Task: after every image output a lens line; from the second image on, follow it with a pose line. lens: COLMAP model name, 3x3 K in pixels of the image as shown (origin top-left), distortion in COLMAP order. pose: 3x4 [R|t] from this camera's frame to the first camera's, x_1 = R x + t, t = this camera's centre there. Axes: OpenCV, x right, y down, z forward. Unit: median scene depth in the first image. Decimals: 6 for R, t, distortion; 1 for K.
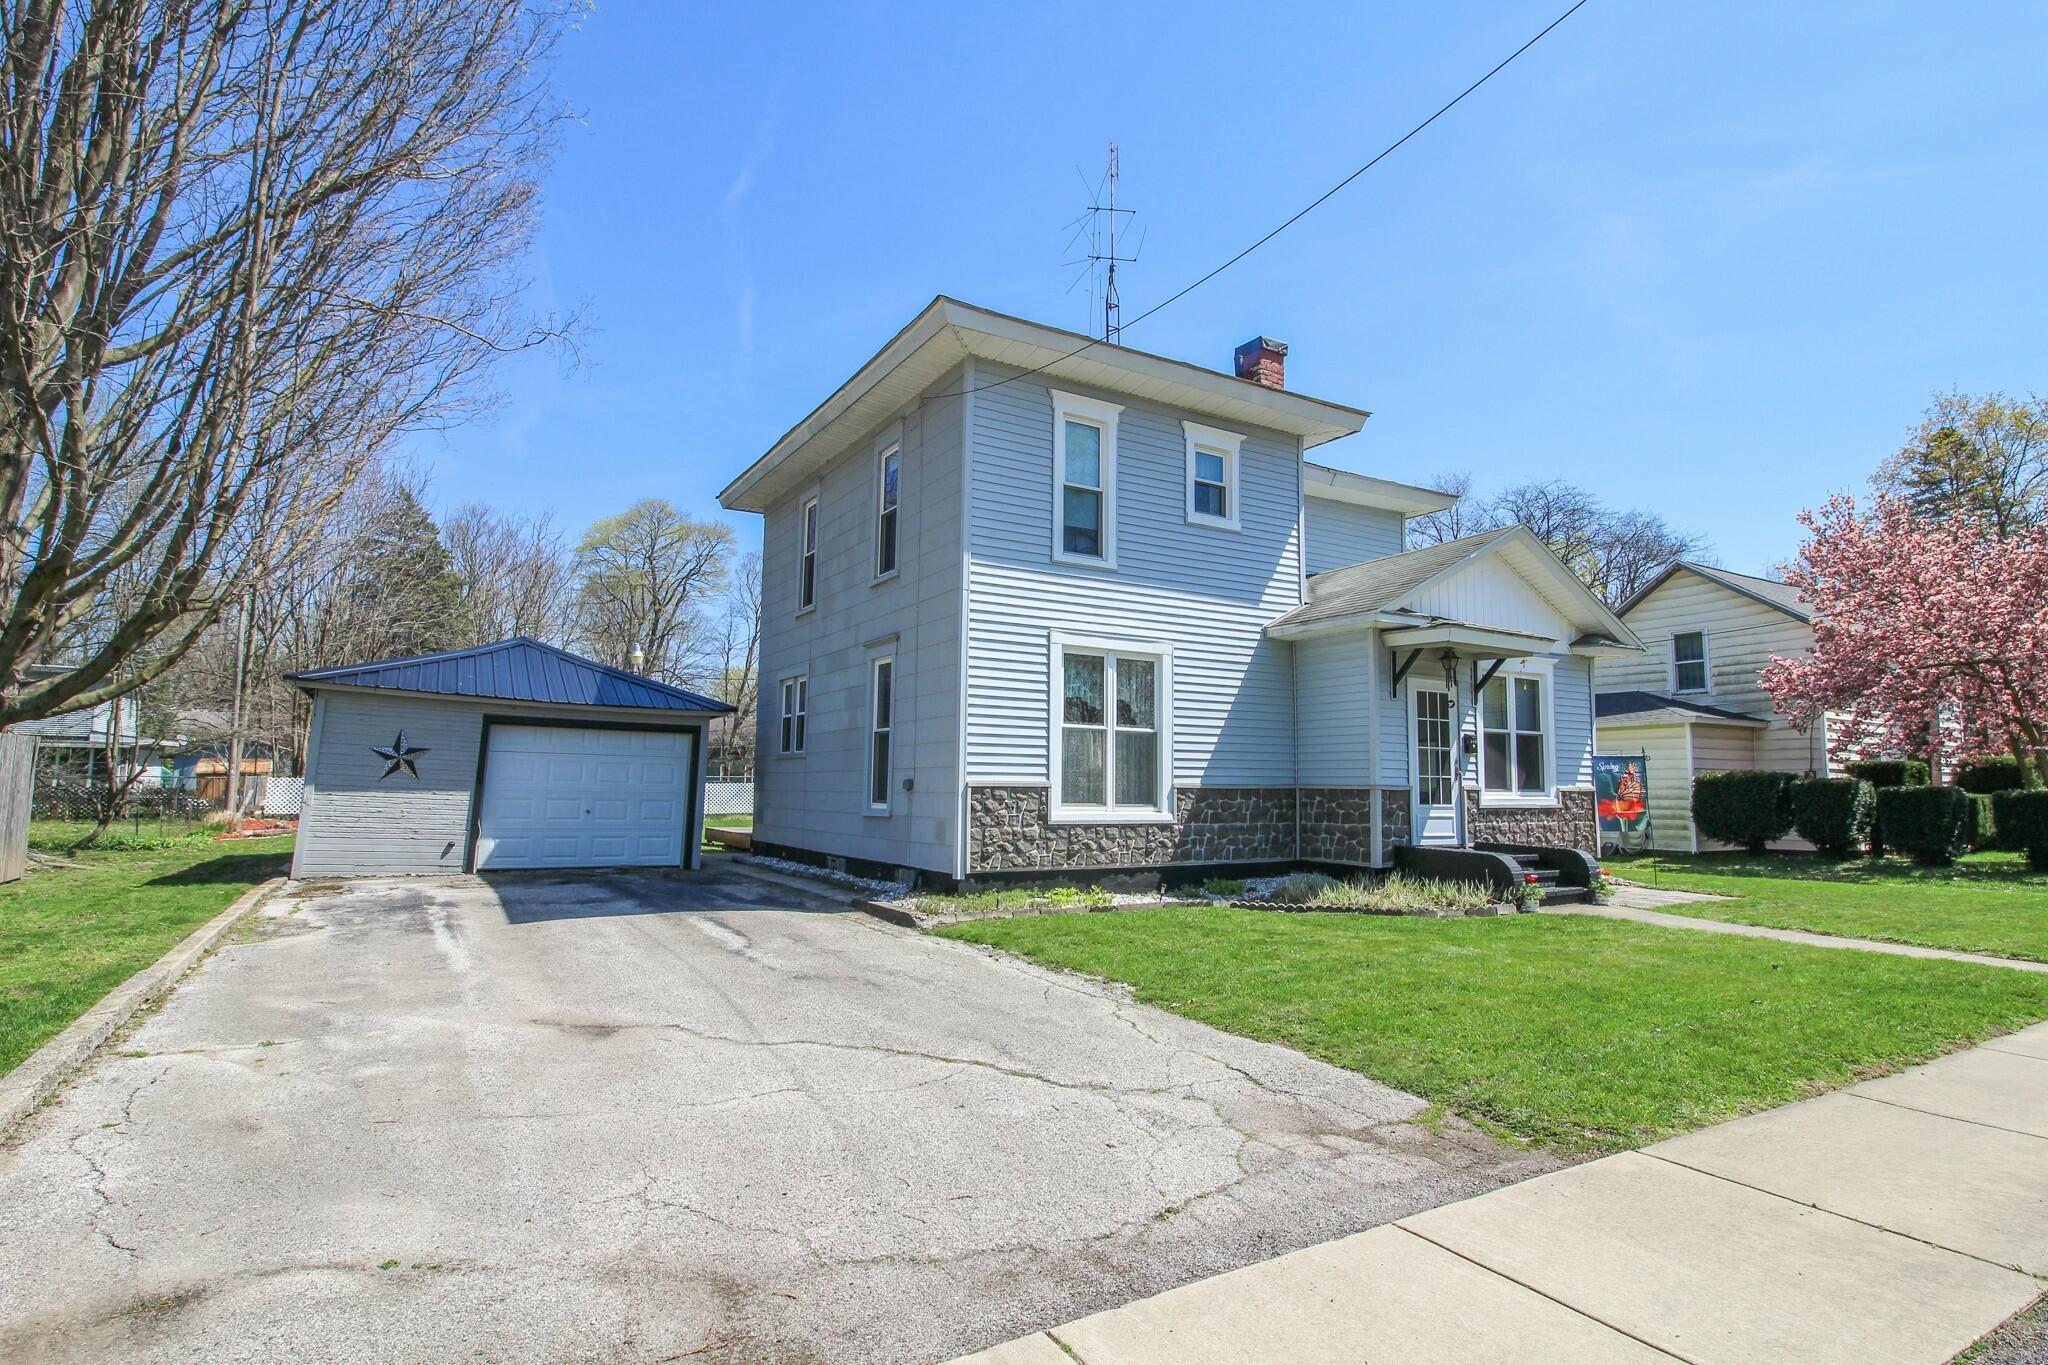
lens RADIAL K [[1024.7, 0, 1018.1], [0, 1024.7, 685.6], [0, 0, 1]] dist [-0.013013, 0.000028]
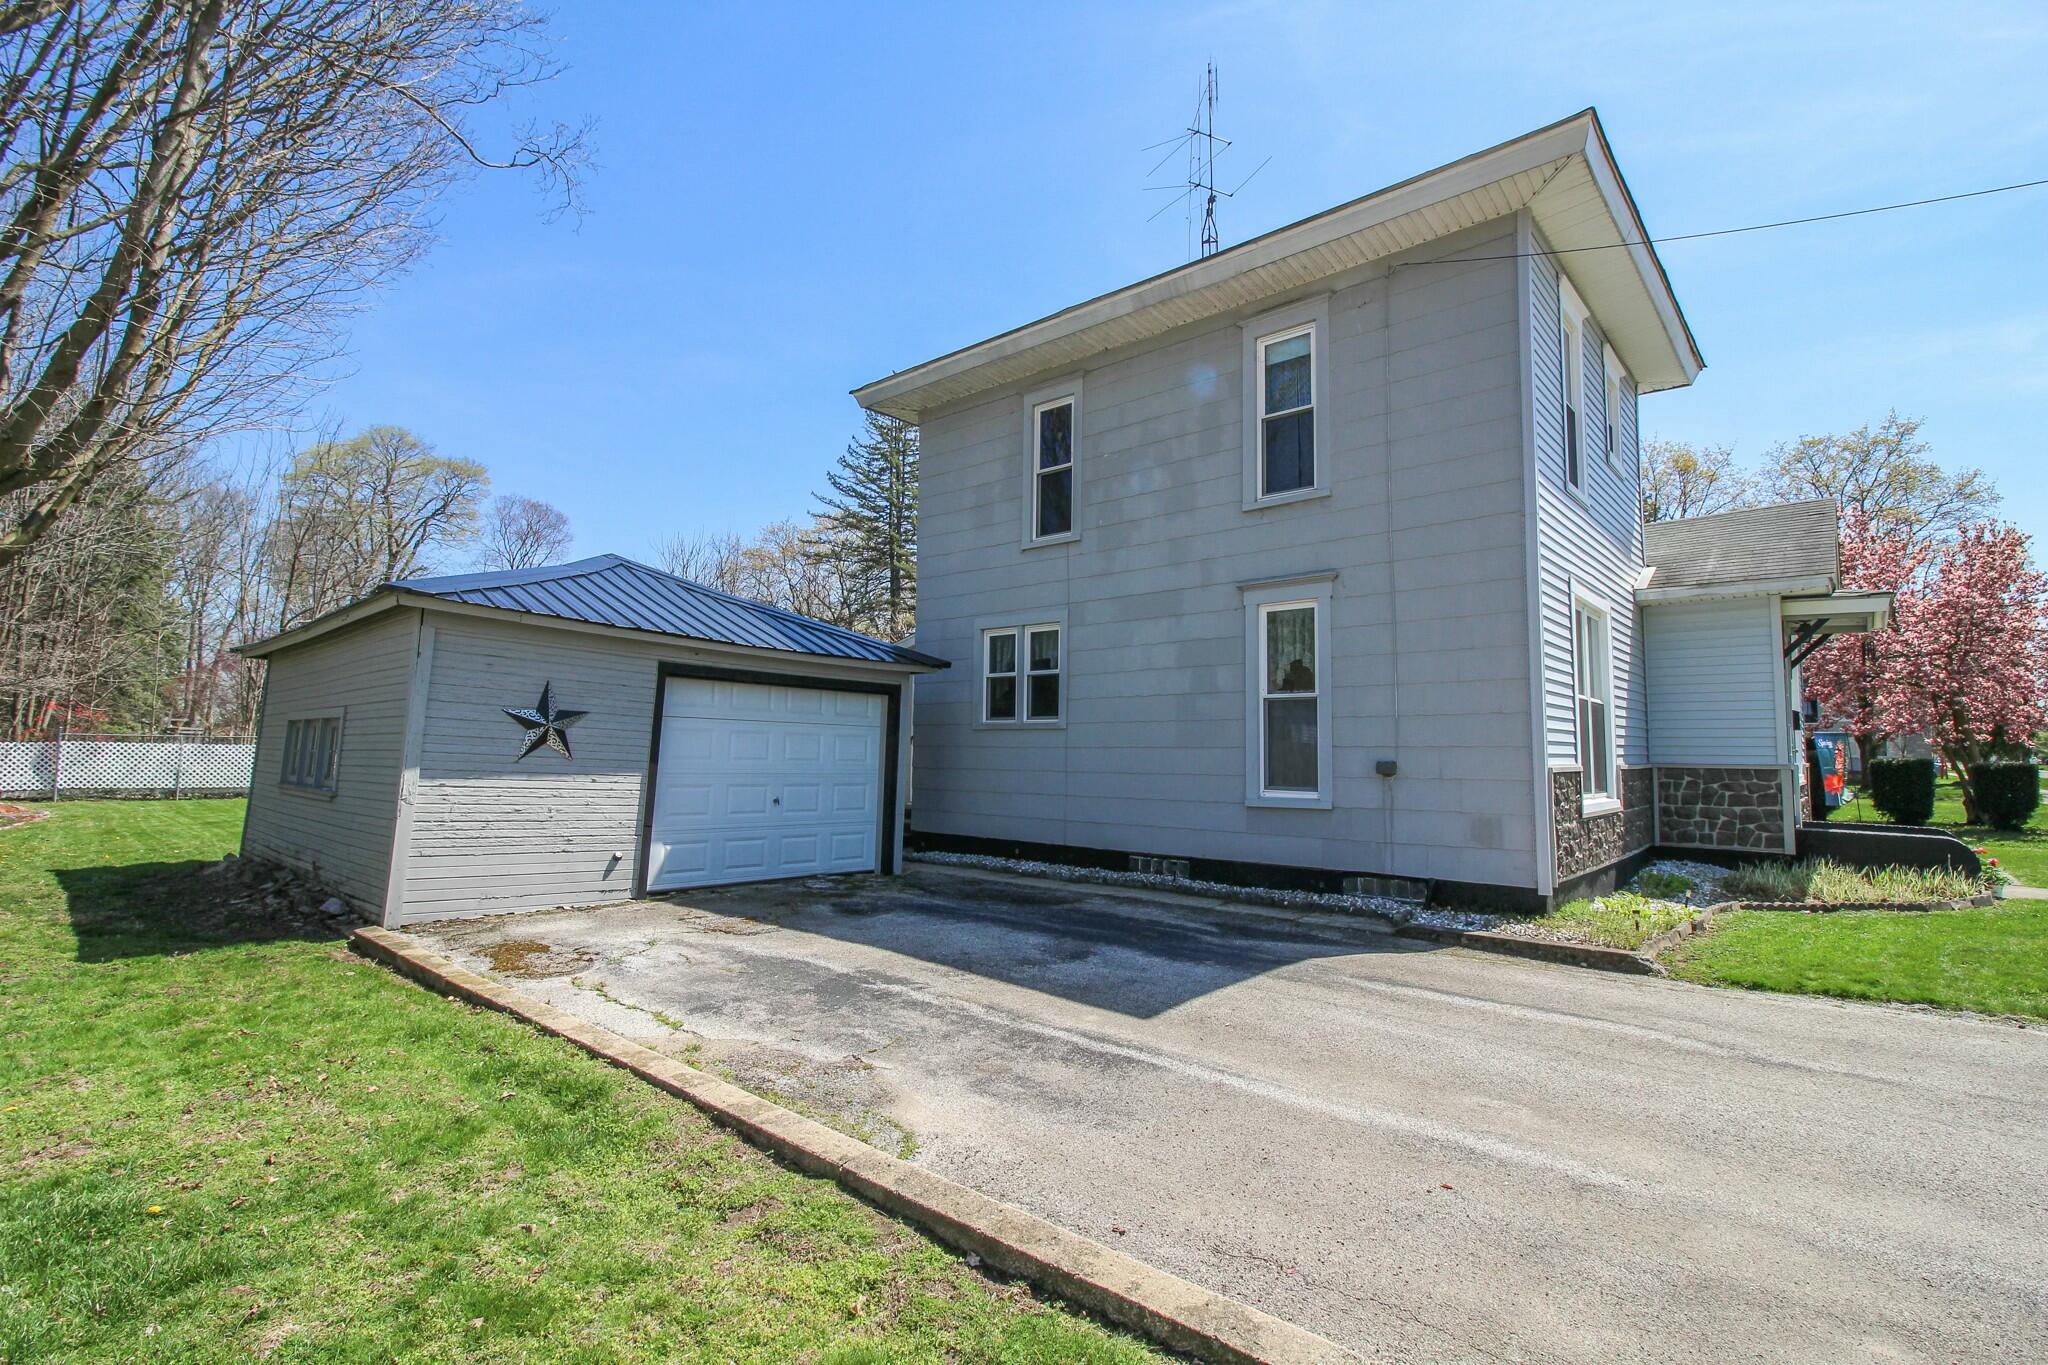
lens RADIAL K [[953.2, 0, 1018.7], [0, 953.2, 678.3], [0, 0, 1]] dist [-0.005954, -0.010432]
pose [[0.953940, 0.023900, 0.299043, -0.529856], [-0.030764, 0.999360, 0.018269, 0.022984], [-0.298415, -0.026627, 0.954065, 0.366919]]
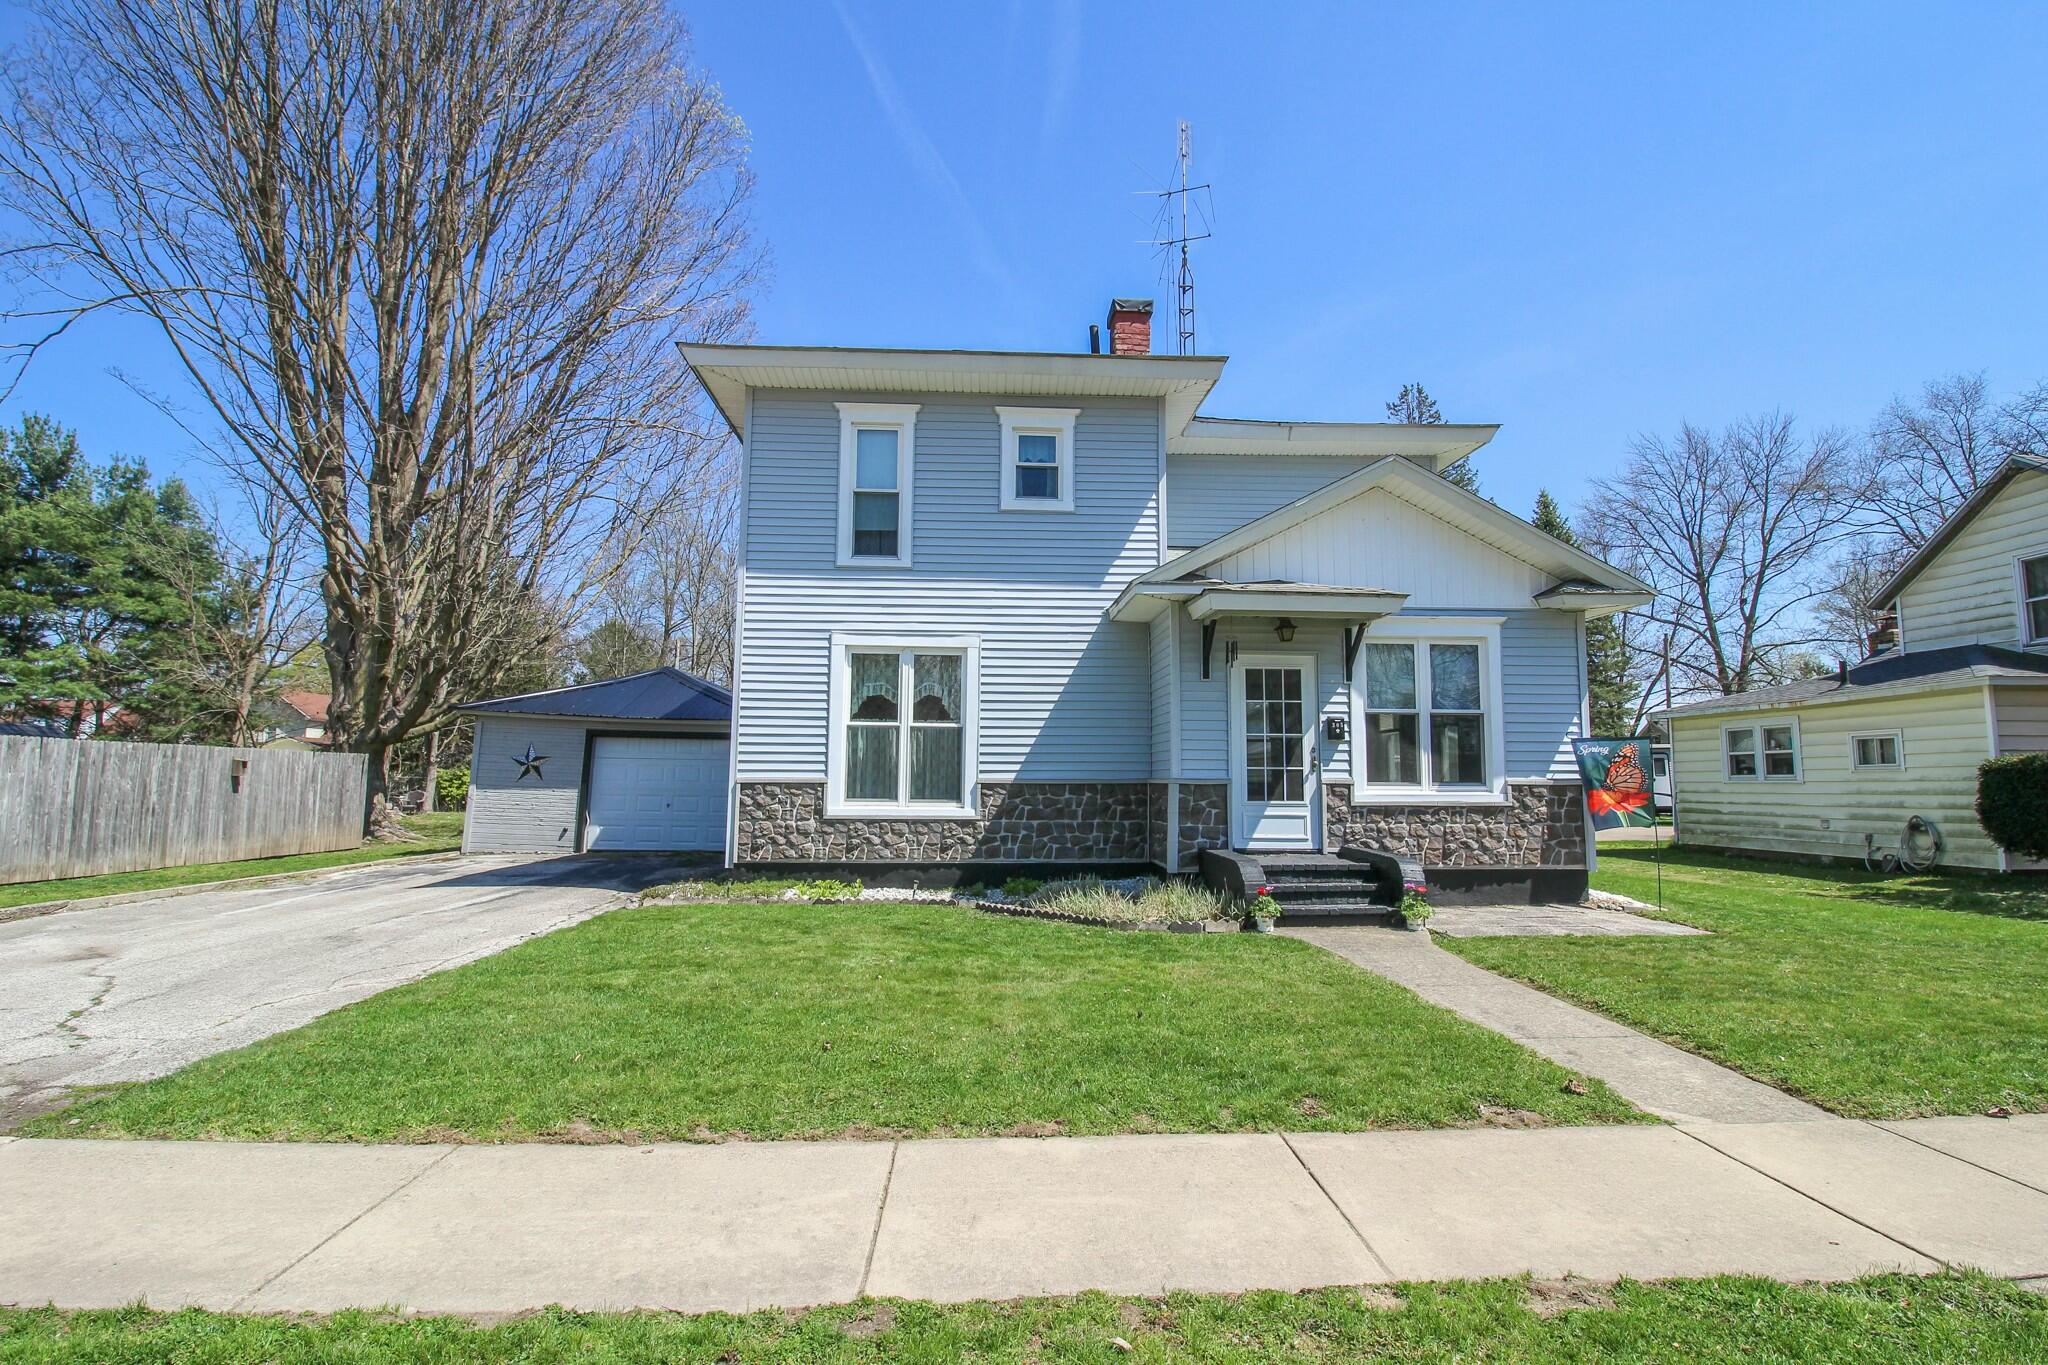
lens RADIAL K [[953.2, 0, 1034.5], [0, 953.2, 683.9], [0, 0, 1]] dist [-0.005954, -0.010432]
pose [[0.891373, -0.052657, -0.450201, 0.574574], [0.049828, 0.998593, -0.018142, 0.022841], [0.450523, -0.006262, 0.892743, 0.198446]]
